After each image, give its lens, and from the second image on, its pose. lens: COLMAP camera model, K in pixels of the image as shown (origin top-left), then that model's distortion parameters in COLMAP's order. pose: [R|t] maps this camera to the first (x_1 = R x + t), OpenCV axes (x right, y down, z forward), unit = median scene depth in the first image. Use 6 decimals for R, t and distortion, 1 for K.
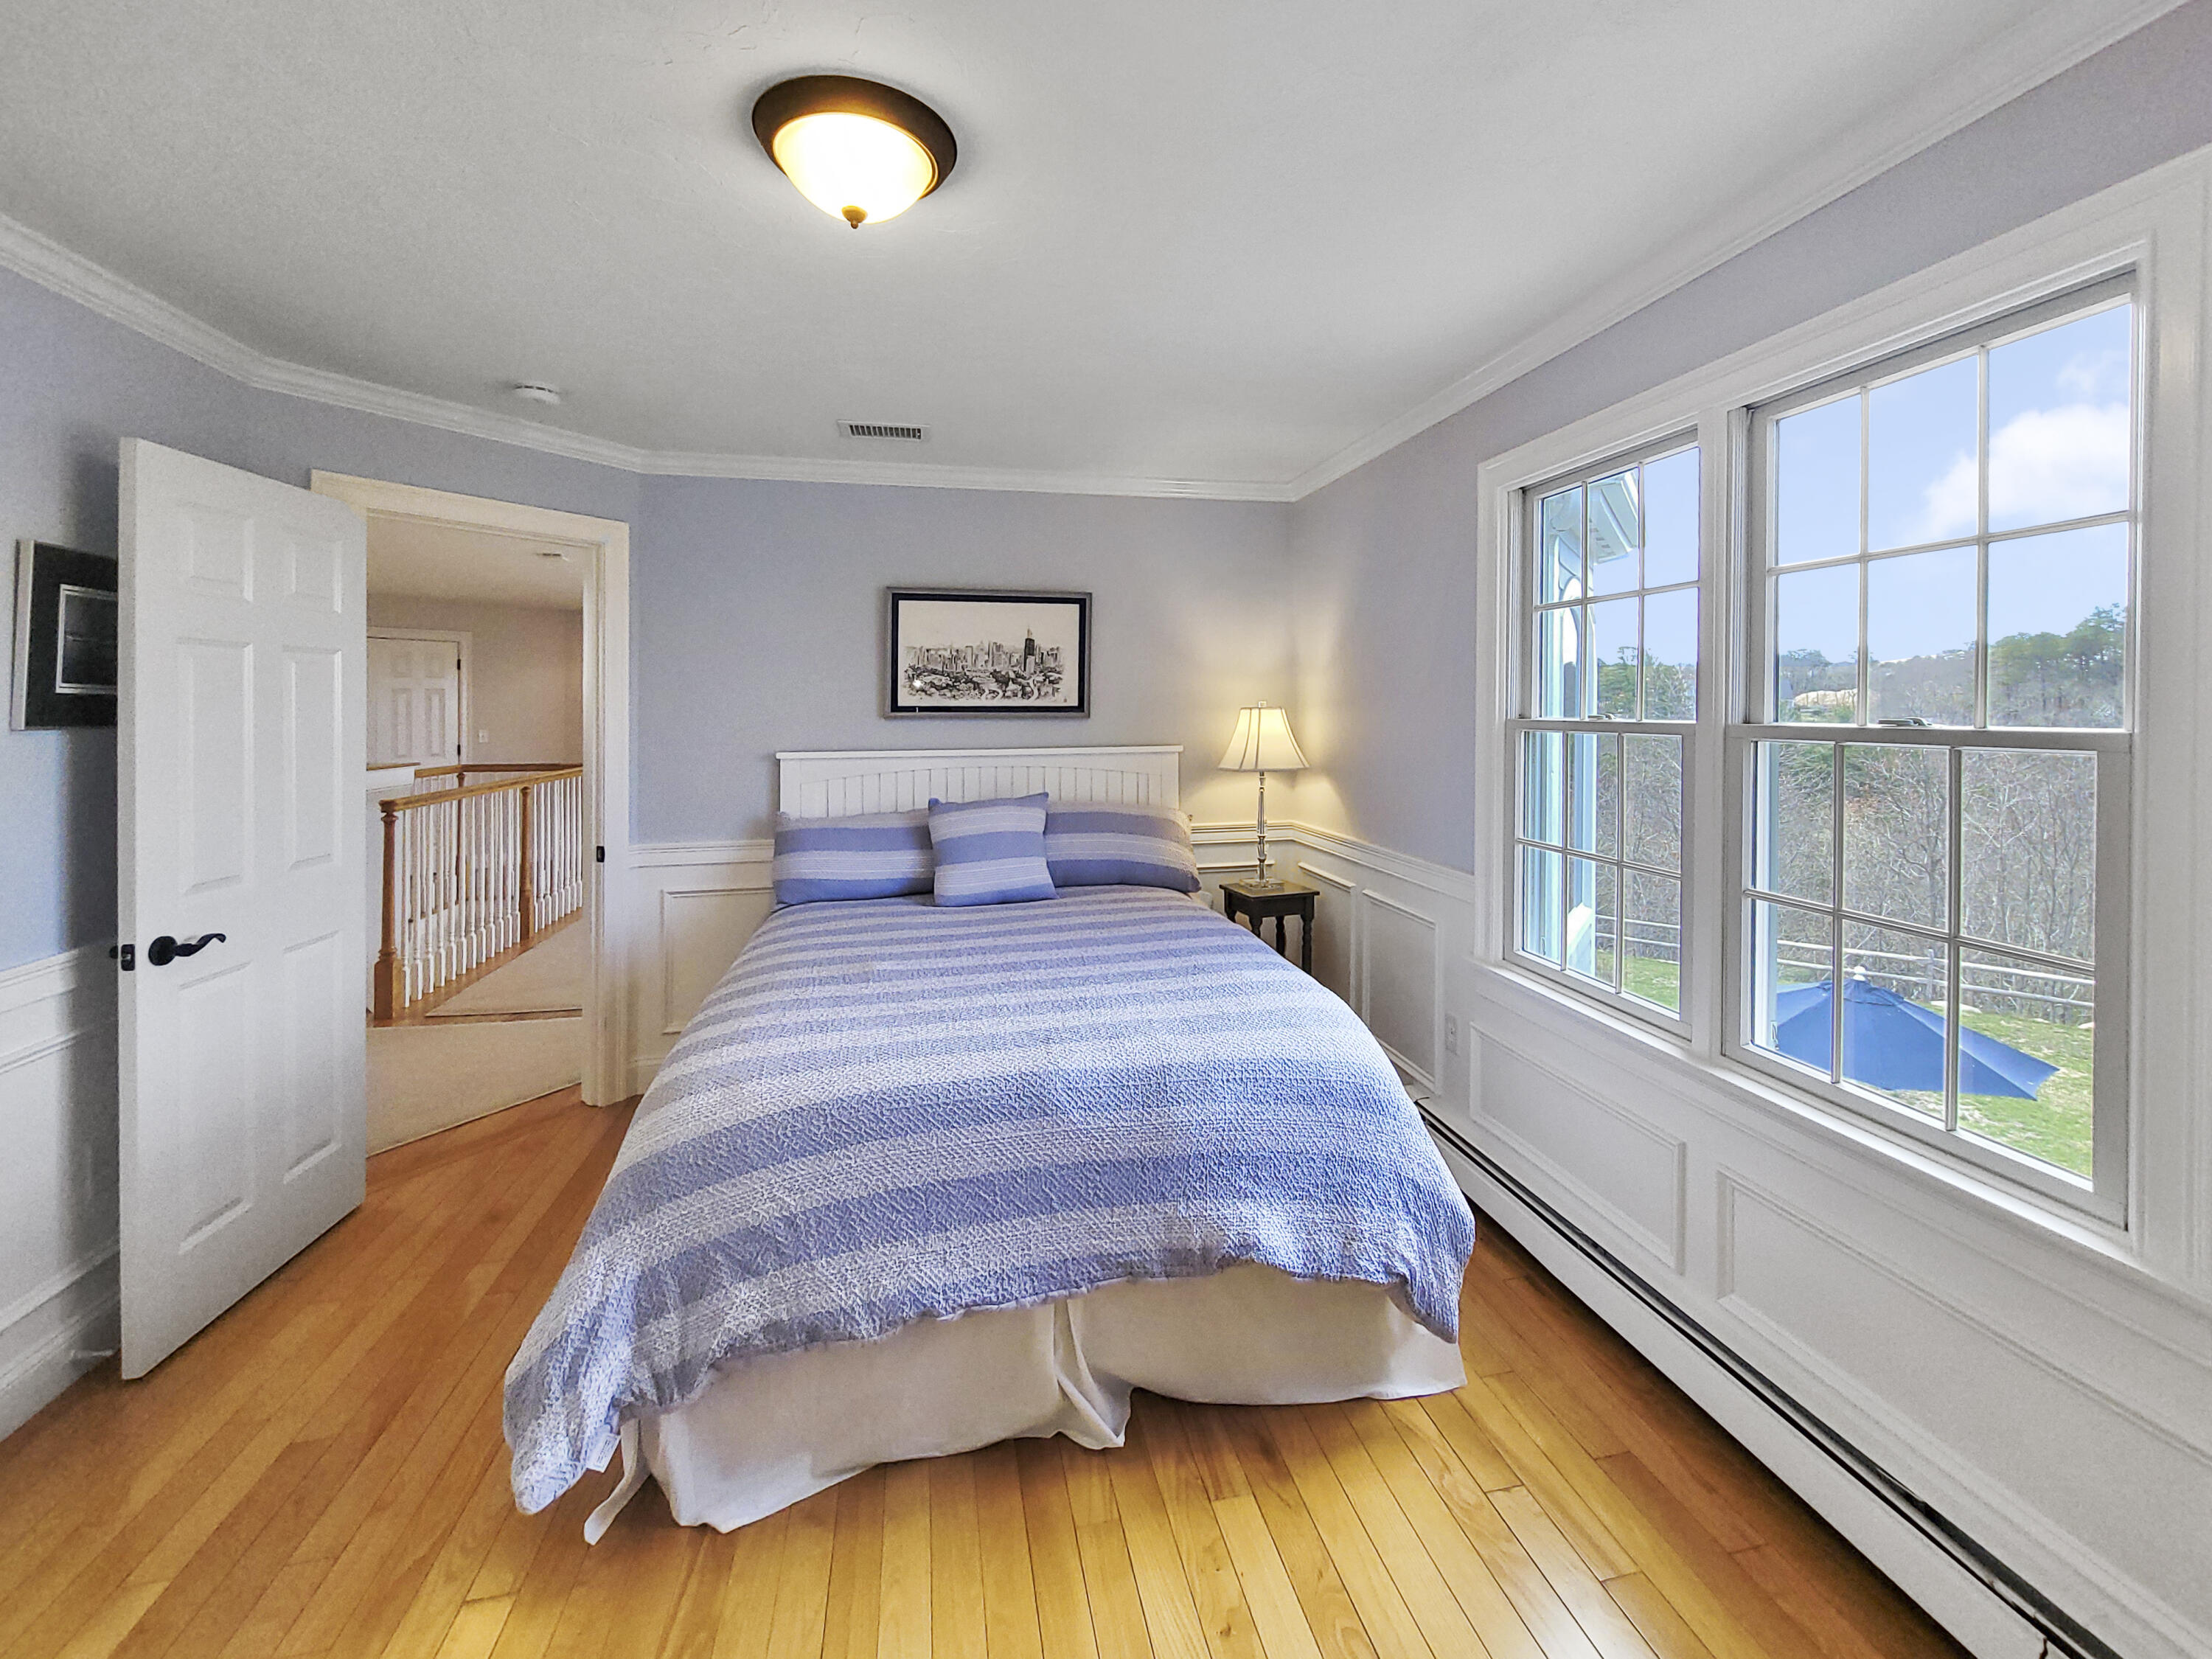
lens RADIAL K [[939.4, 0, 1142.2], [0, 939.4, 709.8], [0, 0, 1]] dist [-0.000881, -0.001187]
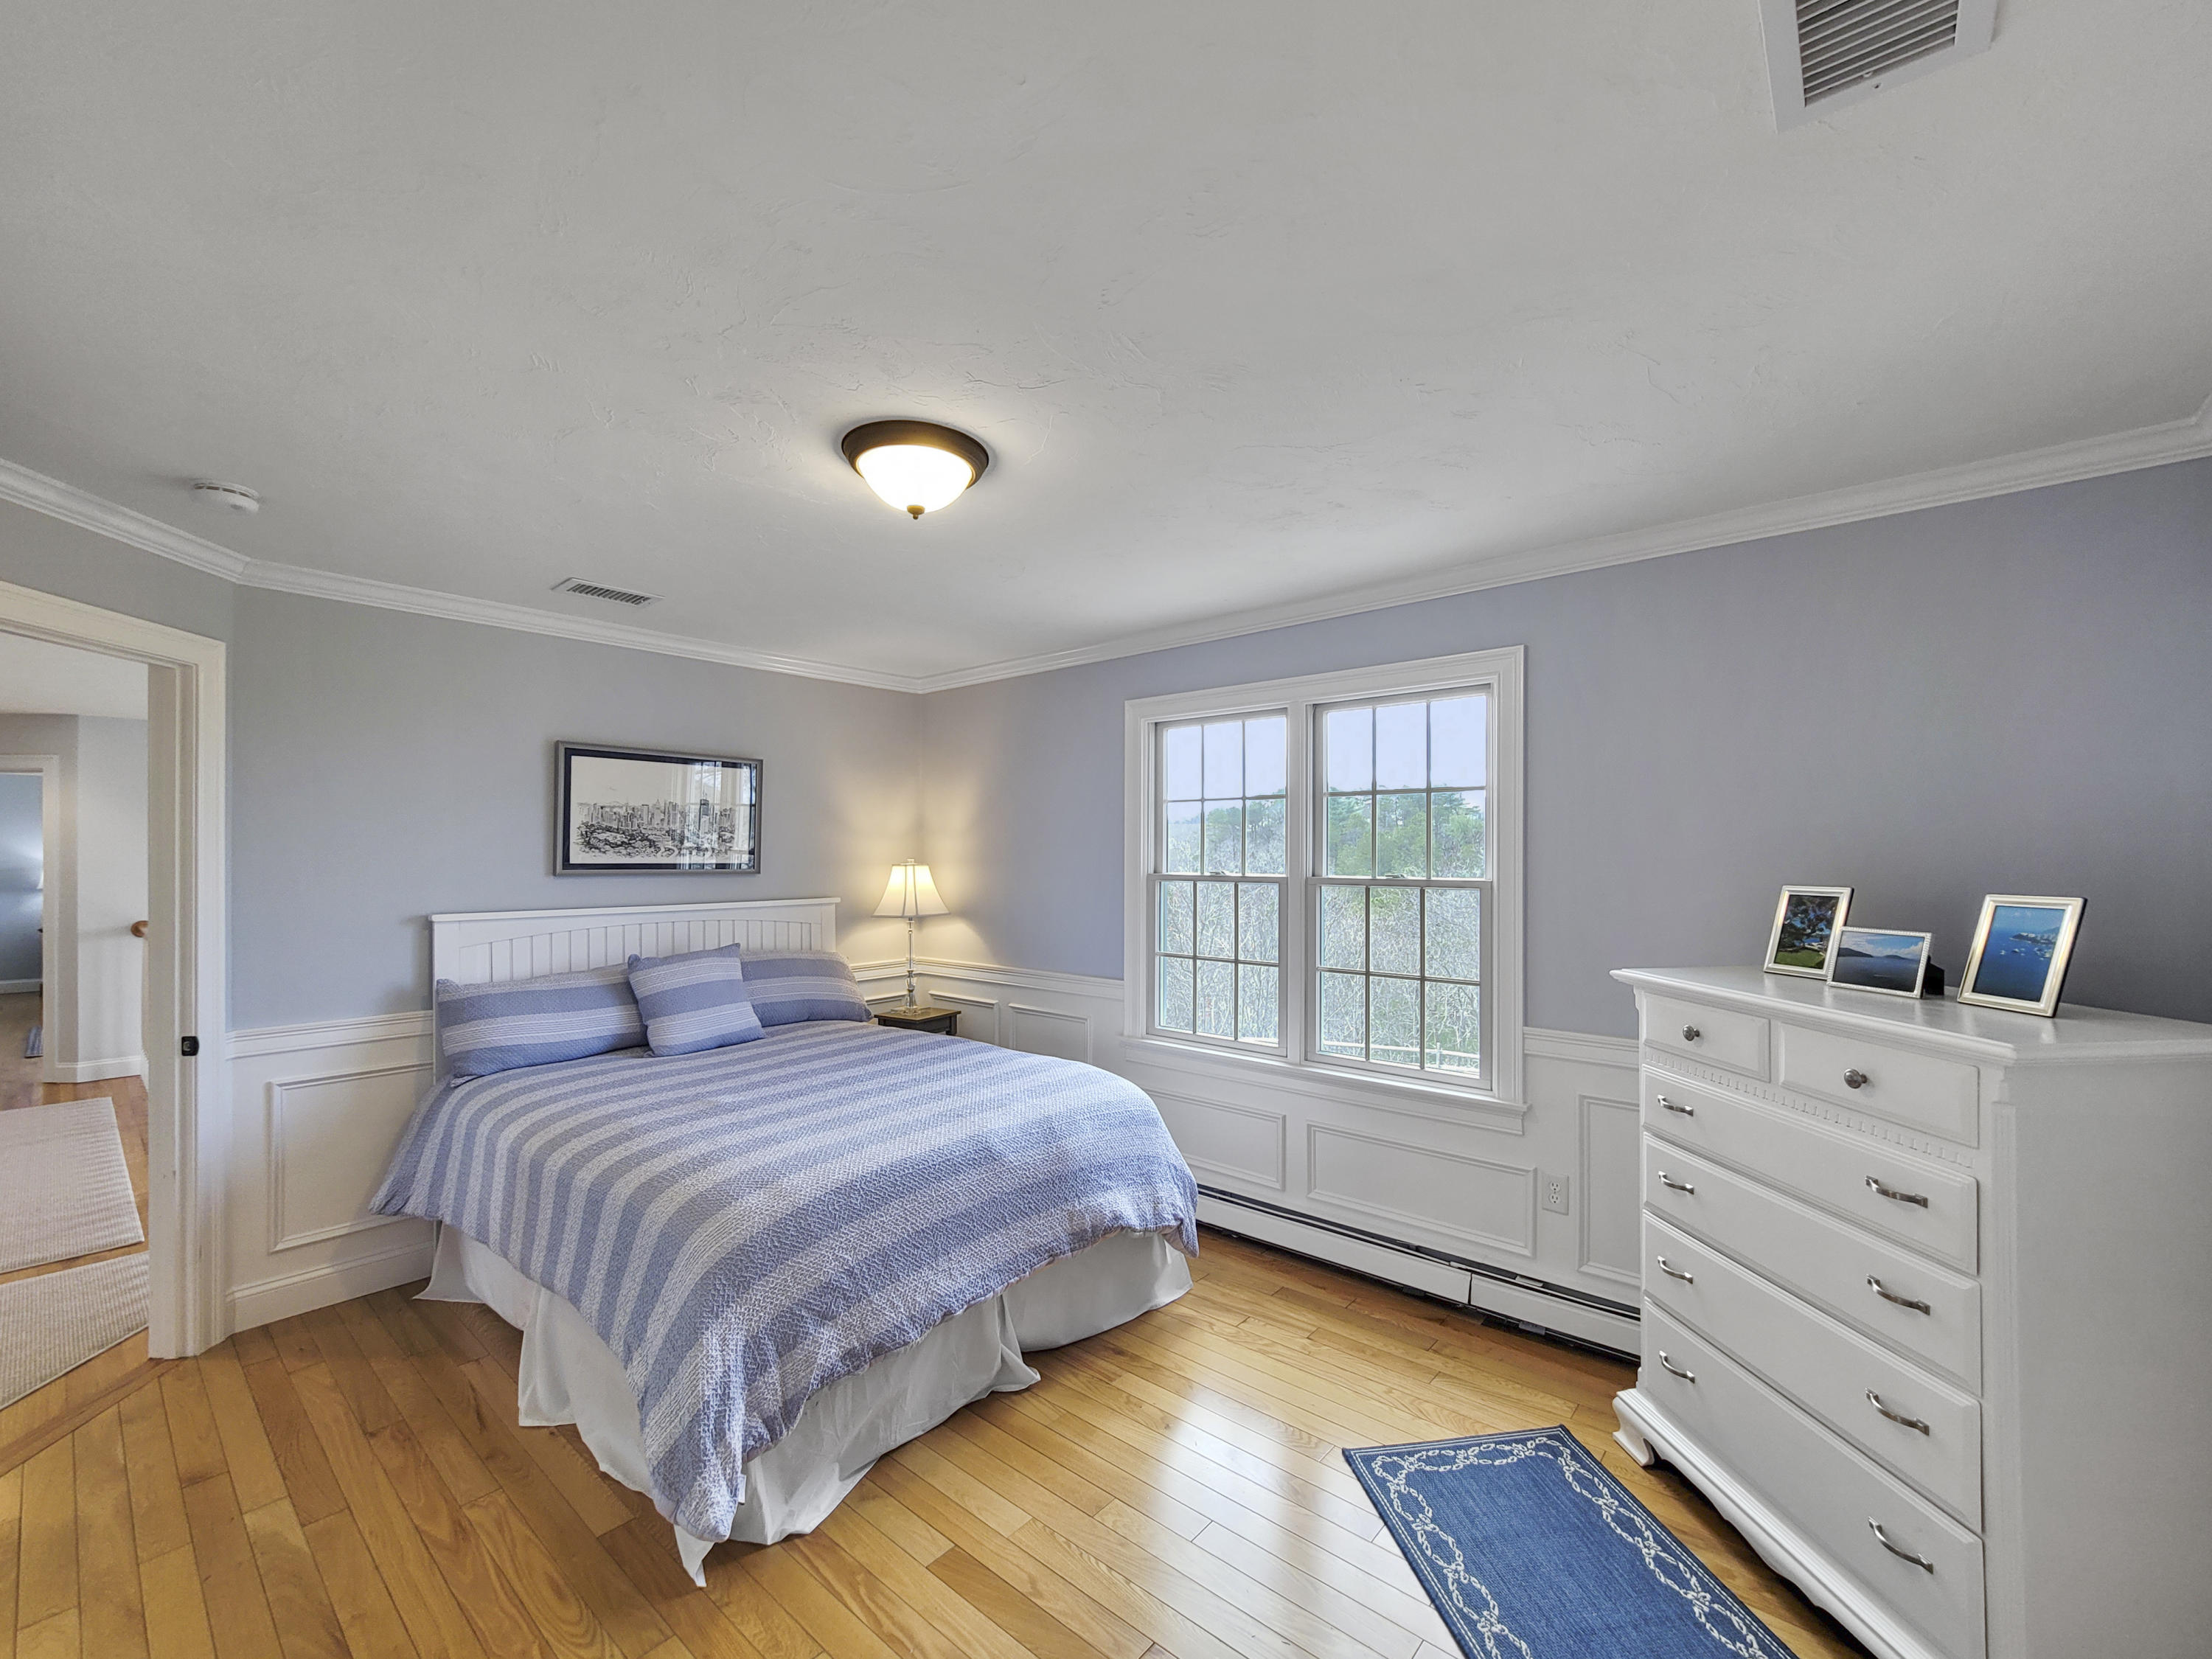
lens RADIAL K [[902.0, 0, 1113.4], [0, 902.0, 846.2], [0, 0, 1]] dist [-0.002965, -0.000484]
pose [[0.805574, 0.011195, 0.592390, -0.527890], [-0.002547, 0.999878, -0.015432, -0.012864], [-0.592490, 0.010923, 0.805504, -0.136838]]
